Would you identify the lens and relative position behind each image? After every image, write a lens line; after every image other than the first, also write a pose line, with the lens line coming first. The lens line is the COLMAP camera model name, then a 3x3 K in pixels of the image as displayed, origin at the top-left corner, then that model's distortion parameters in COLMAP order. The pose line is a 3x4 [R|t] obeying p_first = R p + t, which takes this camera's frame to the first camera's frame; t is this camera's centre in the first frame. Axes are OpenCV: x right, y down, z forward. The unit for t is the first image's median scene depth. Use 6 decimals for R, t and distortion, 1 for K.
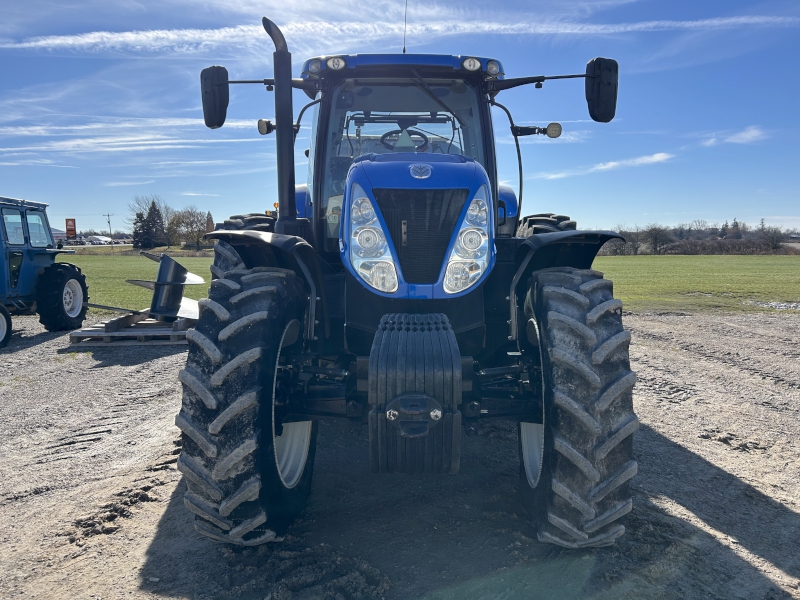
lens RADIAL K [[608.4, 0, 412.4], [0, 608.4, 297.1], [0, 0, 1]] dist [0.011668, -0.001301]
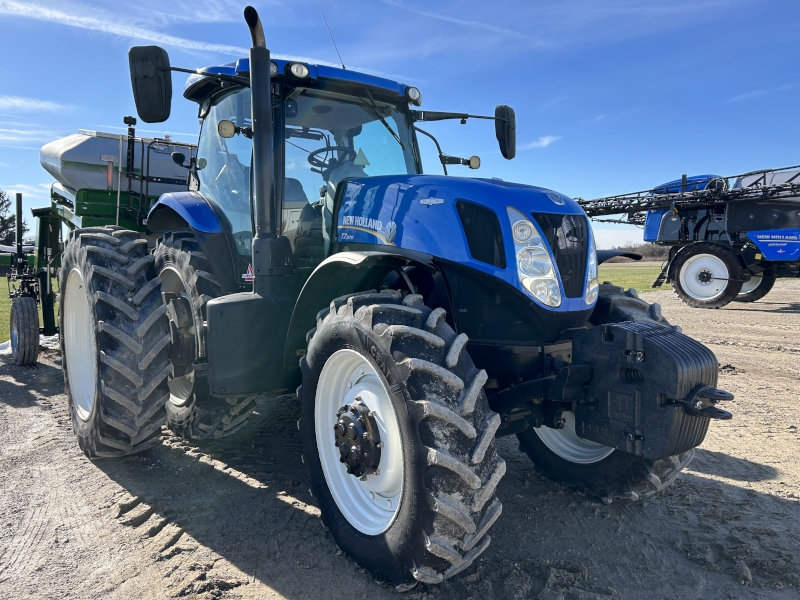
lens RADIAL K [[608.4, 0, 412.4], [0, 608.4, 297.1], [0, 0, 1]] dist [0.011668, -0.001301]
pose [[0.803980, -0.042784, 0.593115, -0.555007], [0.057861, 0.998304, -0.006421, -0.020914], [-0.591834, 0.039480, 0.805092, 0.161277]]
